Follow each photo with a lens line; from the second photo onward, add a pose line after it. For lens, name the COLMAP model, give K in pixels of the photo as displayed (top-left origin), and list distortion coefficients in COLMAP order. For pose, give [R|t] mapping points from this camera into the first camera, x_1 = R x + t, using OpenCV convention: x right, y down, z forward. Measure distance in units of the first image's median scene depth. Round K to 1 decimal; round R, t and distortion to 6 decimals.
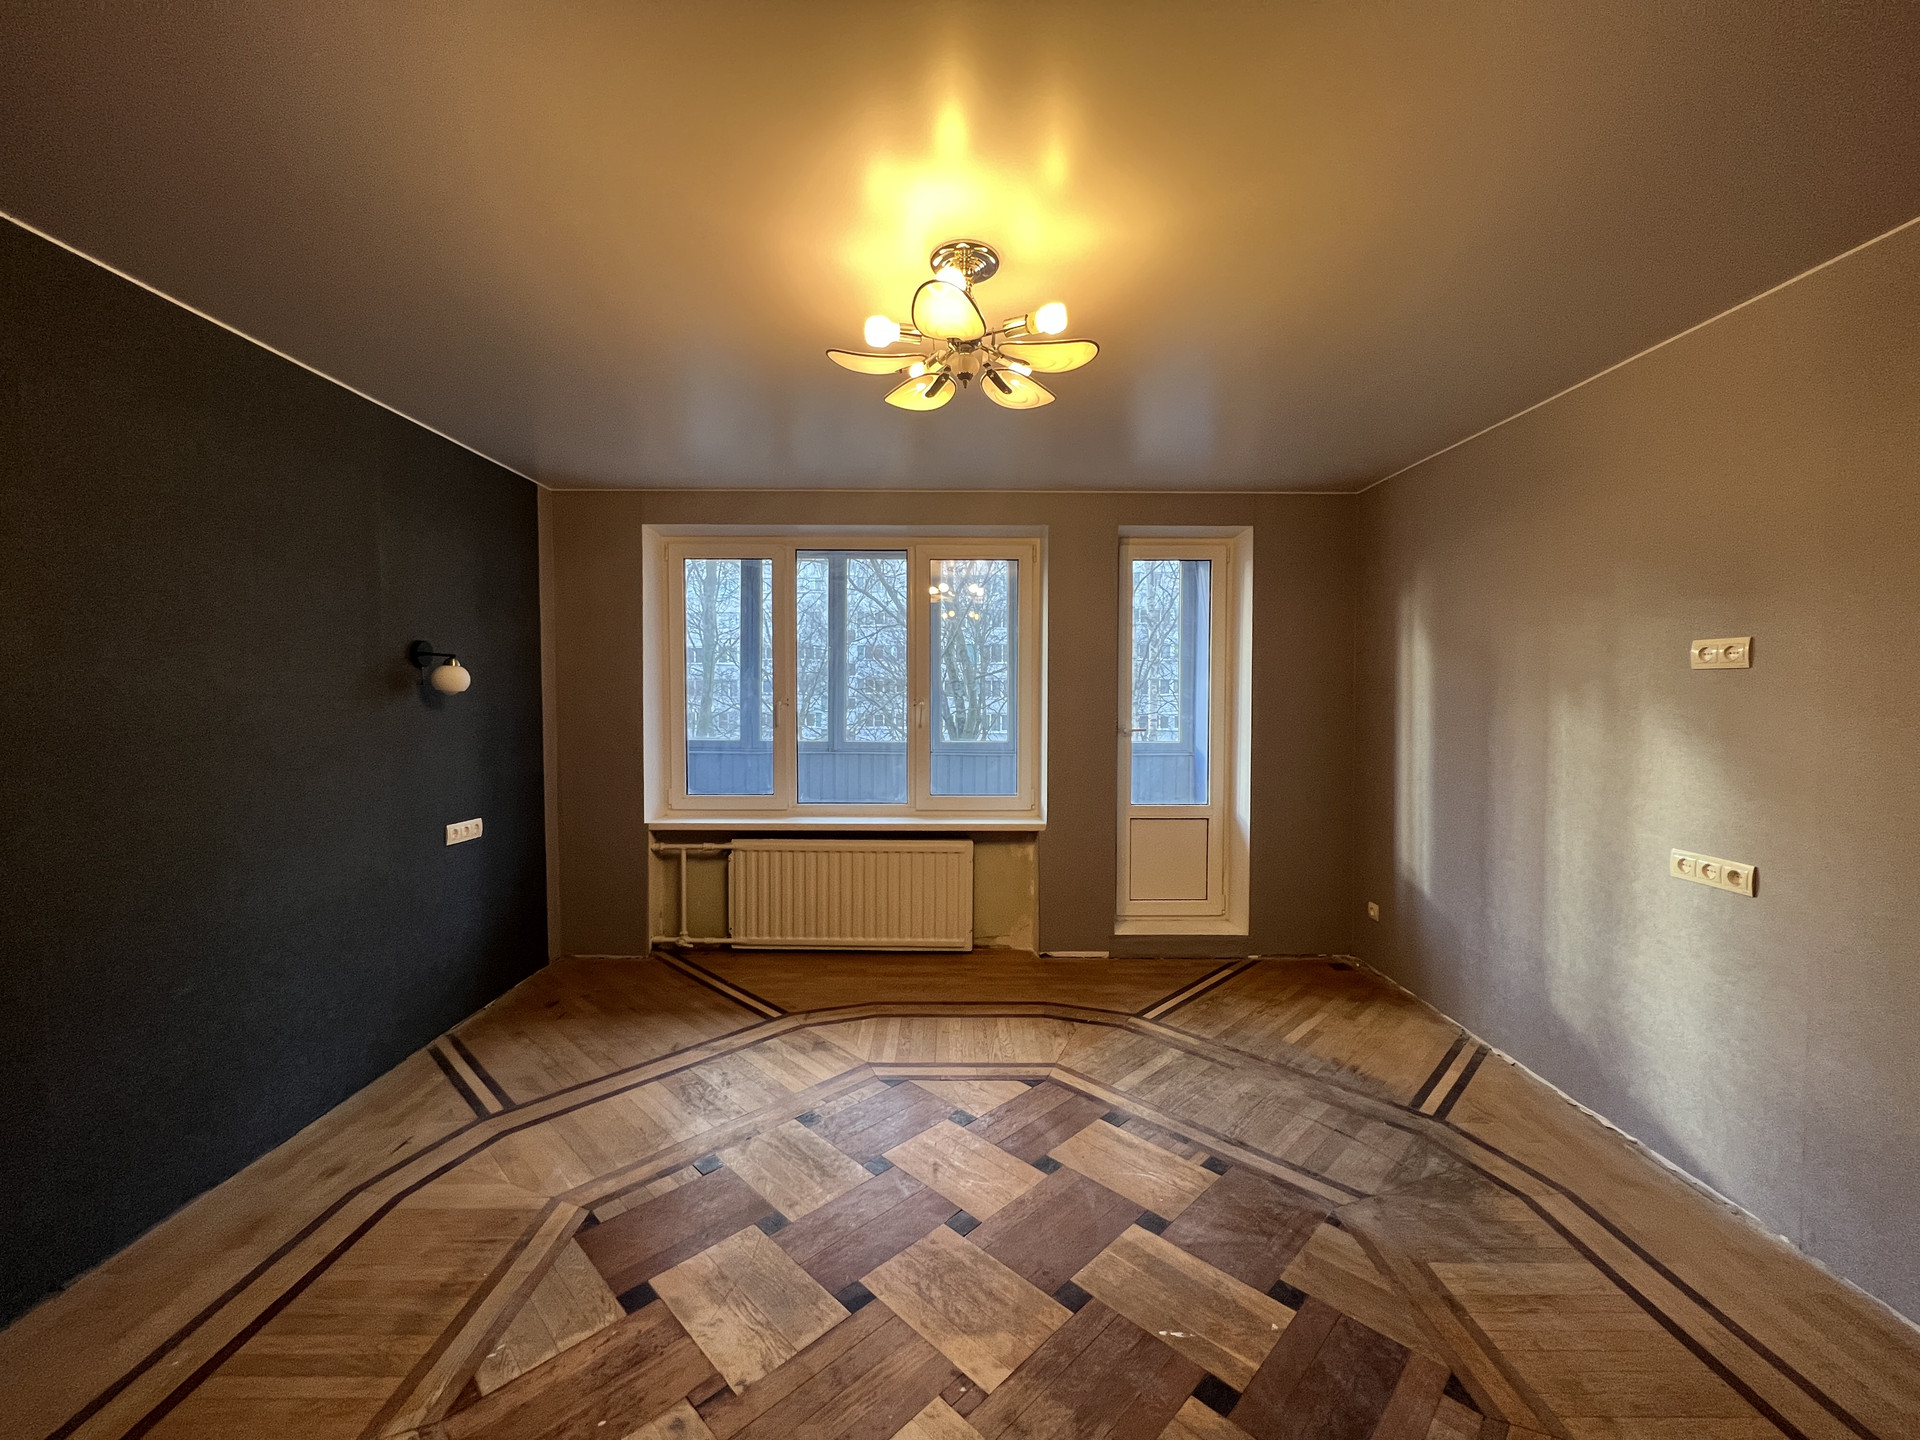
lens RADIAL K [[770.0, 0, 960.0], [0, 770.0, 720.0], [0, 0, 1]] dist [-0.000959, 0.000498]
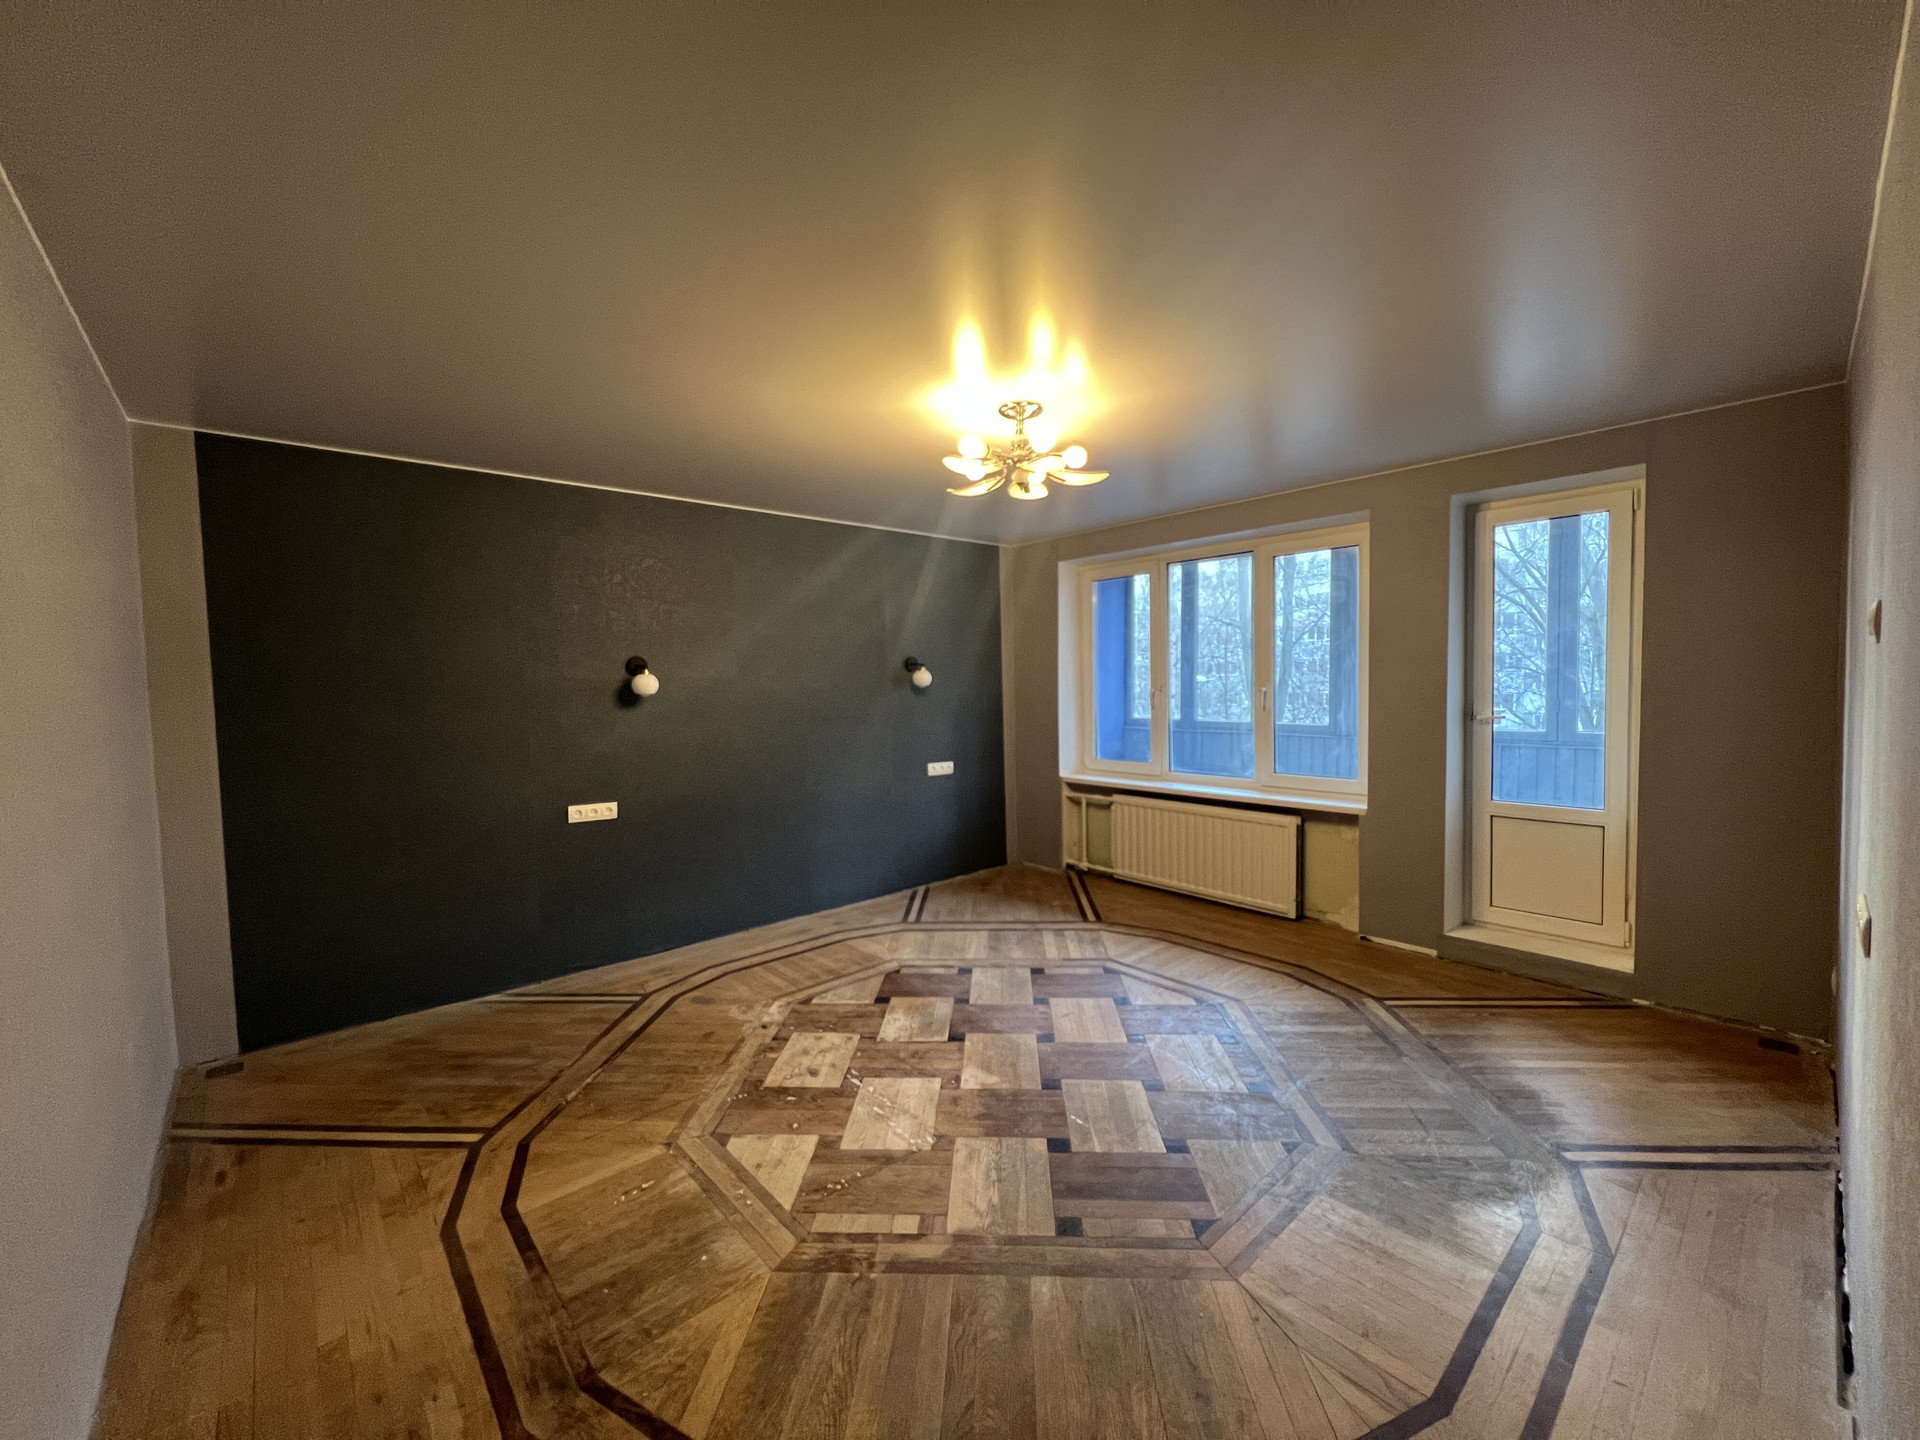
lens RADIAL K [[764.8, 0, 960.0], [0, 764.8, 720.0], [0, 0, 1]] dist [0.001634, -0.000096]
pose [[0.667087, 0.022954, -0.744626, 0.535881], [-0.004999, 0.999641, 0.026336, -0.003996], [0.744963, -0.013846, 0.666963, -0.062107]]
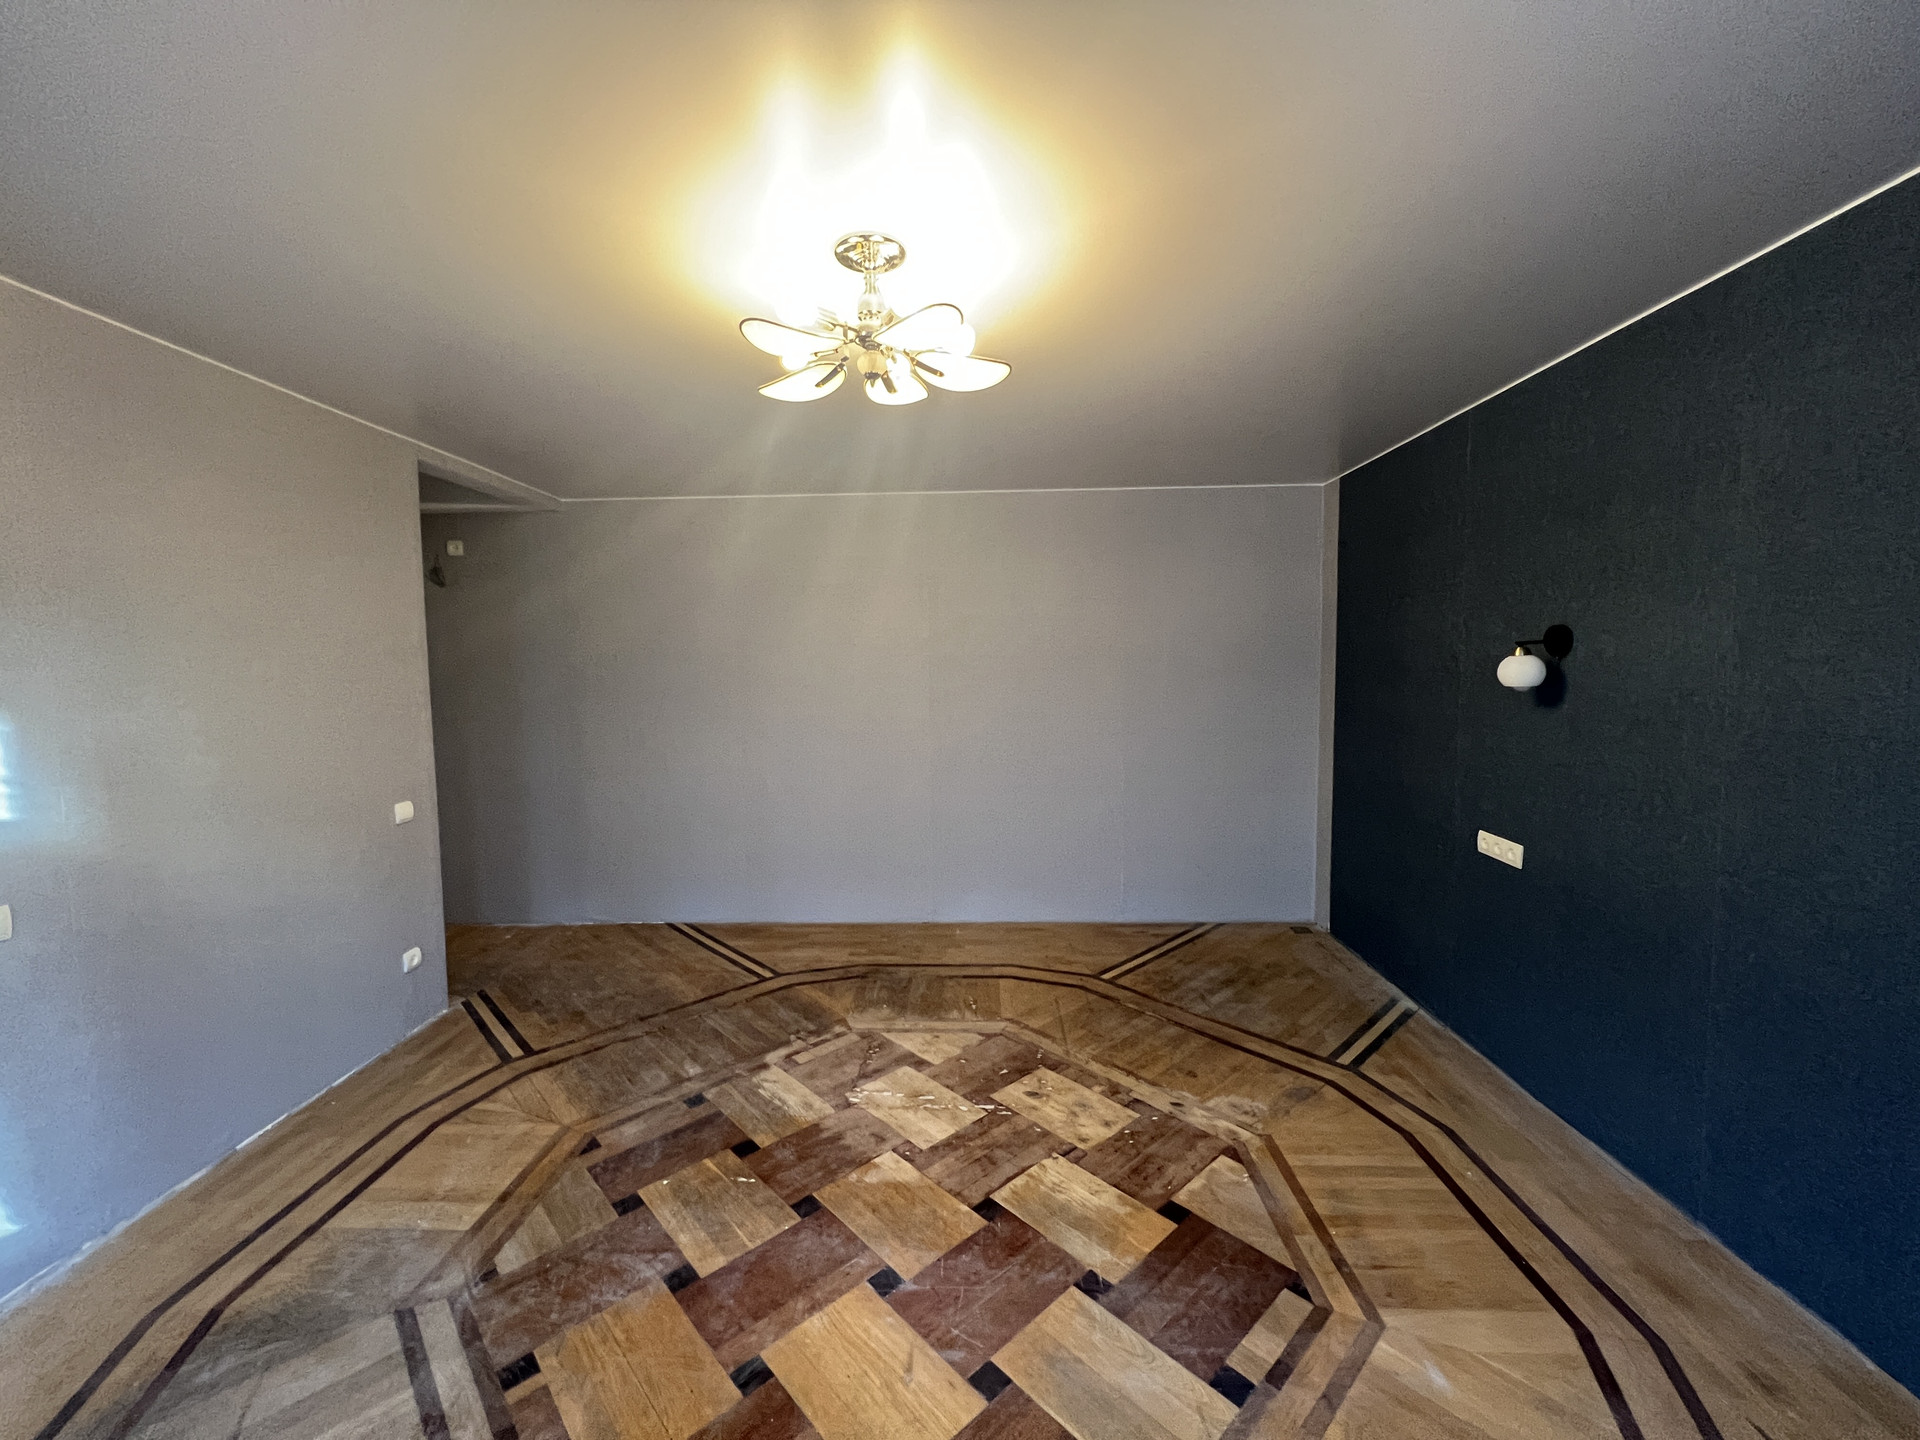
lens RADIAL K [[770.0, 0, 960.0], [0, 770.0, 720.0], [0, 0, 1]] dist [-0.000959, 0.000498]
pose [[-0.999354, 0.009719, 0.034592, -0.066541], [0.013442, 0.993943, 0.109070, -0.059920], [-0.033322, 0.109464, -0.993432, 0.990469]]
